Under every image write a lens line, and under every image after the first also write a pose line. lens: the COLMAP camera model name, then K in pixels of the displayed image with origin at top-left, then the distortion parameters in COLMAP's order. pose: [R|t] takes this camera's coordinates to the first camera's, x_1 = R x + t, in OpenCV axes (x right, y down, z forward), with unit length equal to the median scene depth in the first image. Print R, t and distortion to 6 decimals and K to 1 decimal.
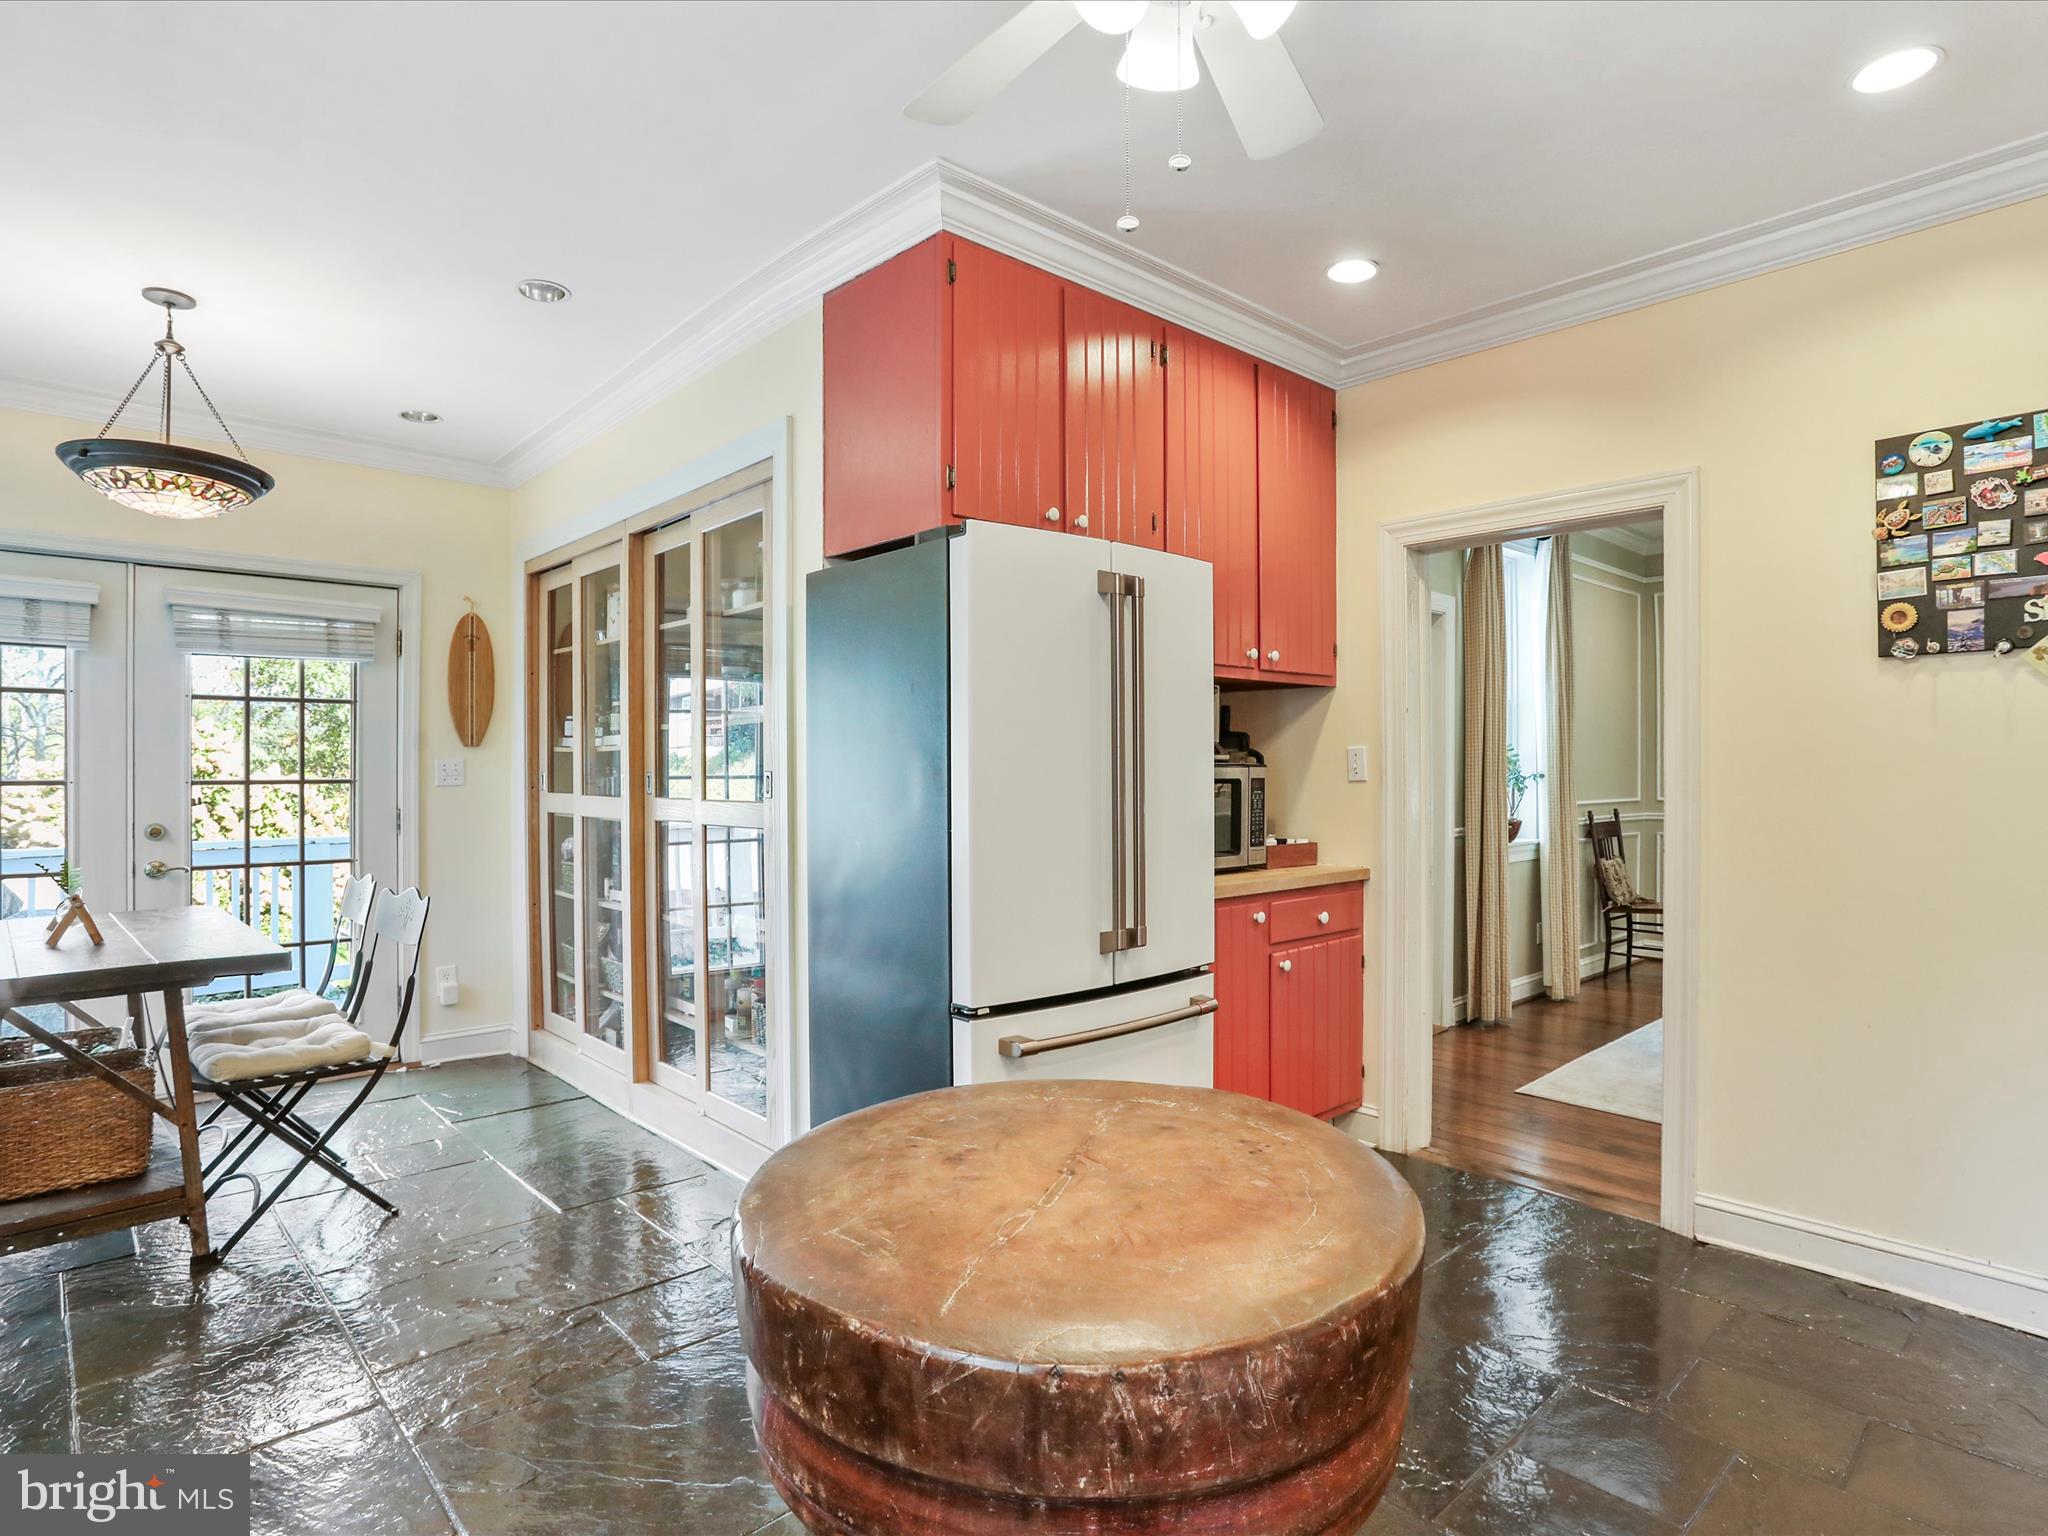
lens RADIAL K [[1127.4, 0, 1025.0], [0, 1127.4, 775.9], [0, 0, 1]] dist [-0.006429, -0.000349]
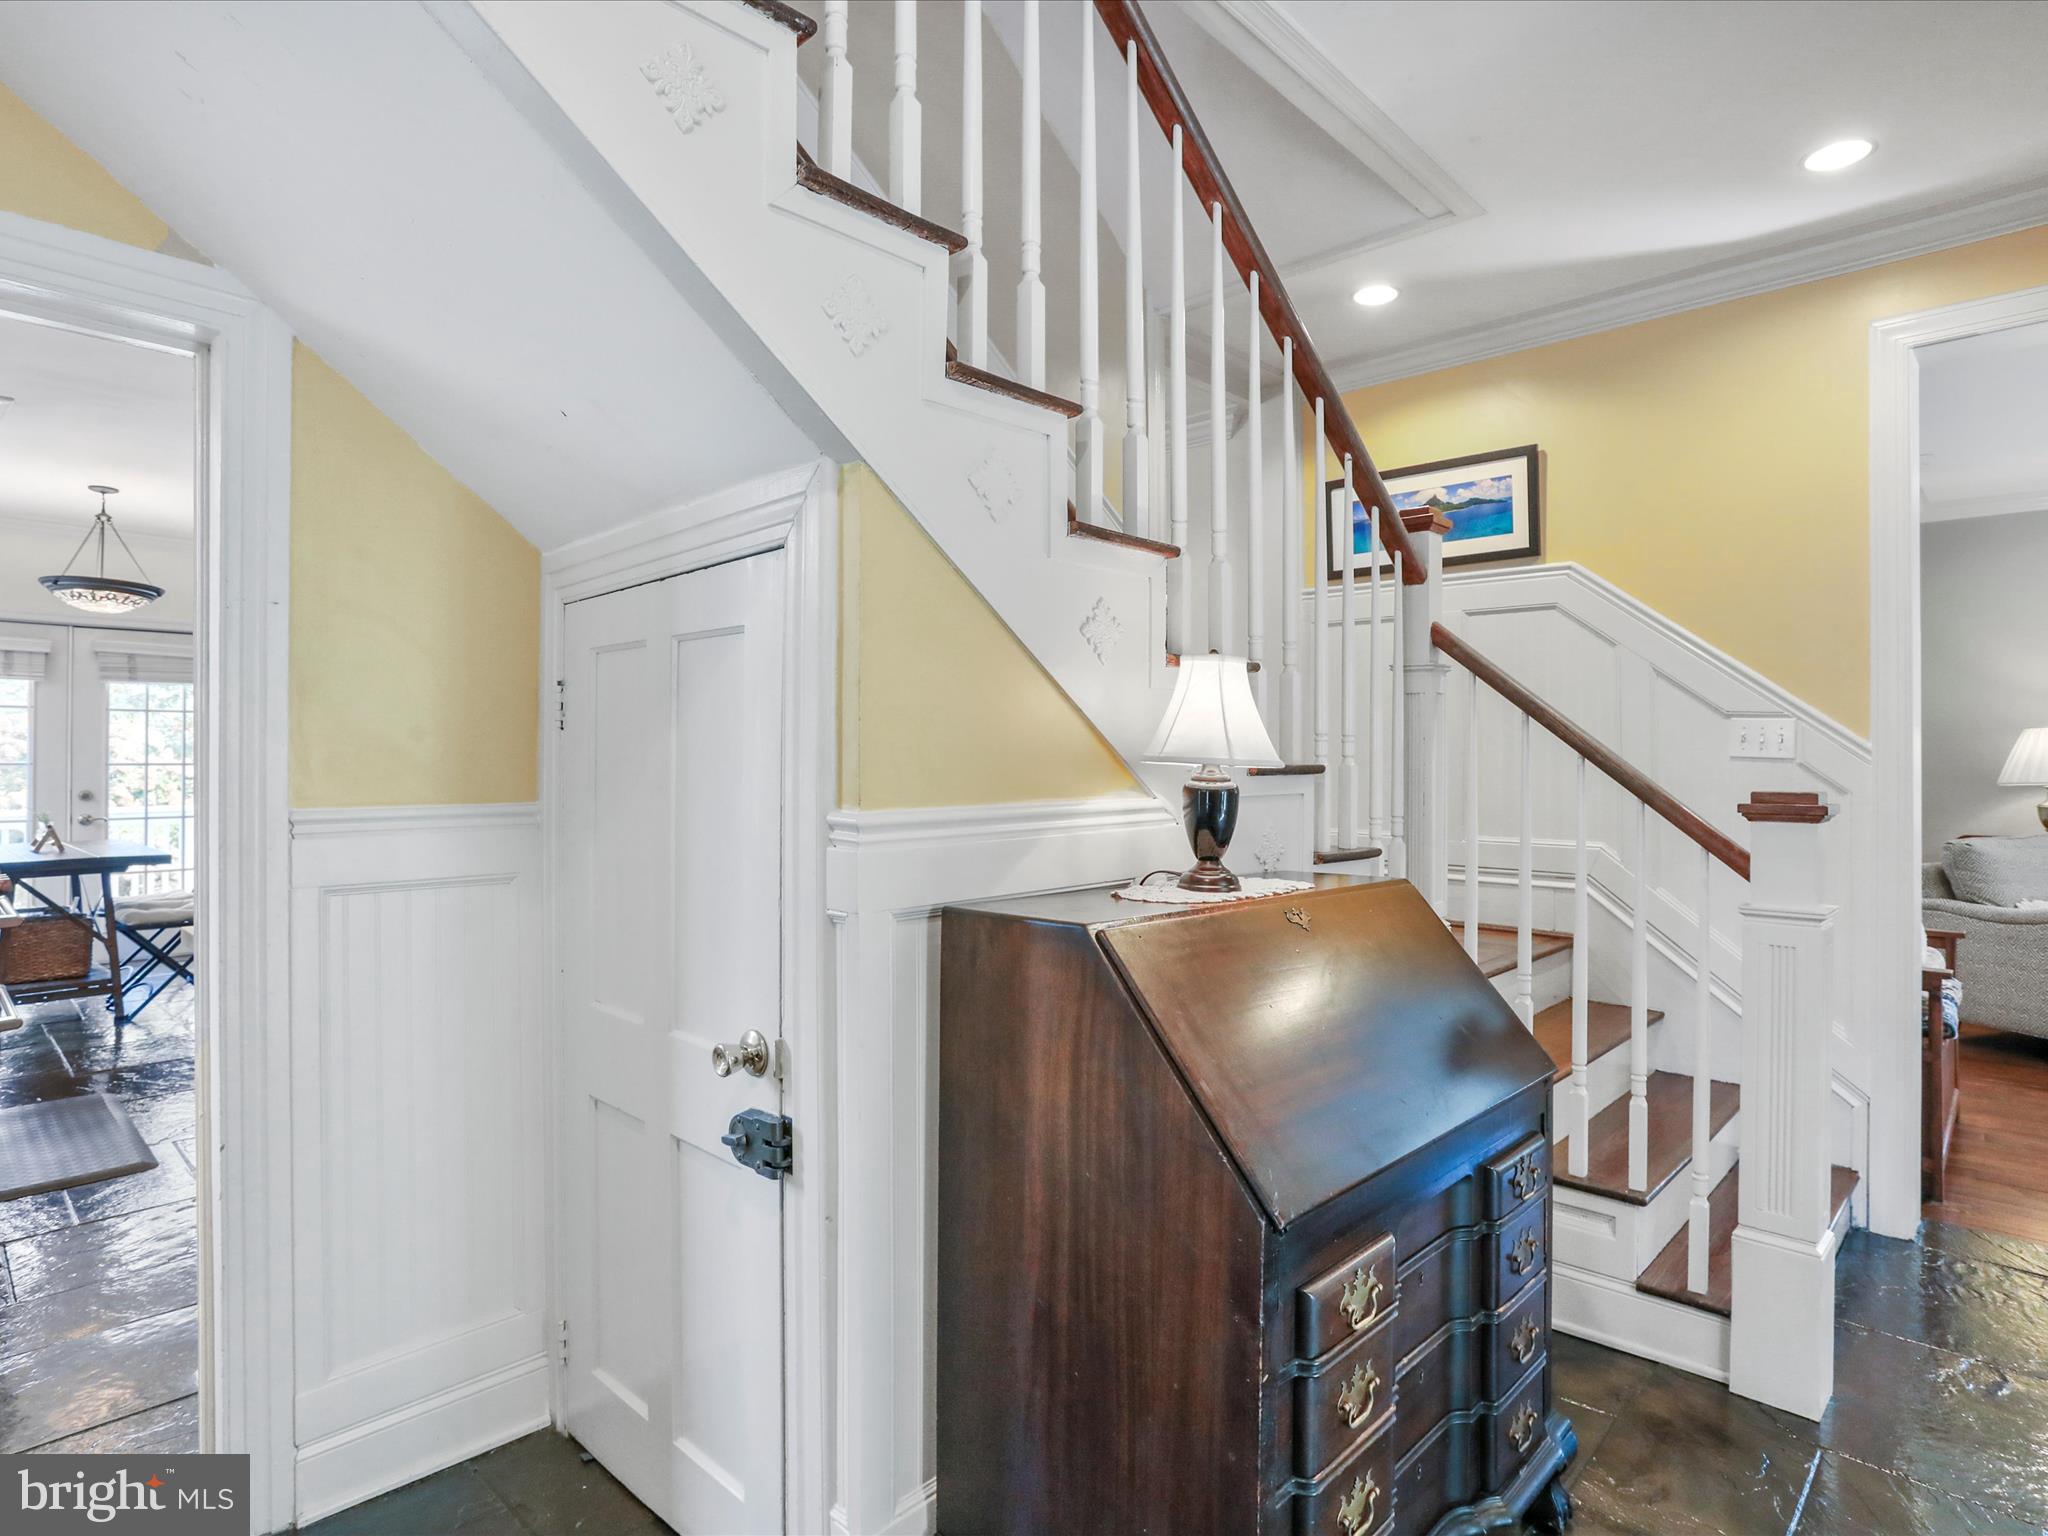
lens RADIAL K [[1127.4, 0, 1024.5], [0, 1127.4, 751.1], [0, 0, 1]] dist [-0.006429, -0.000349]
pose [[0.998108, 0.001412, 0.061473, 0.578643], [-0.000848, 0.999957, -0.009206, 0.001295], [-0.061483, 0.009136, 0.998066, -0.851352]]
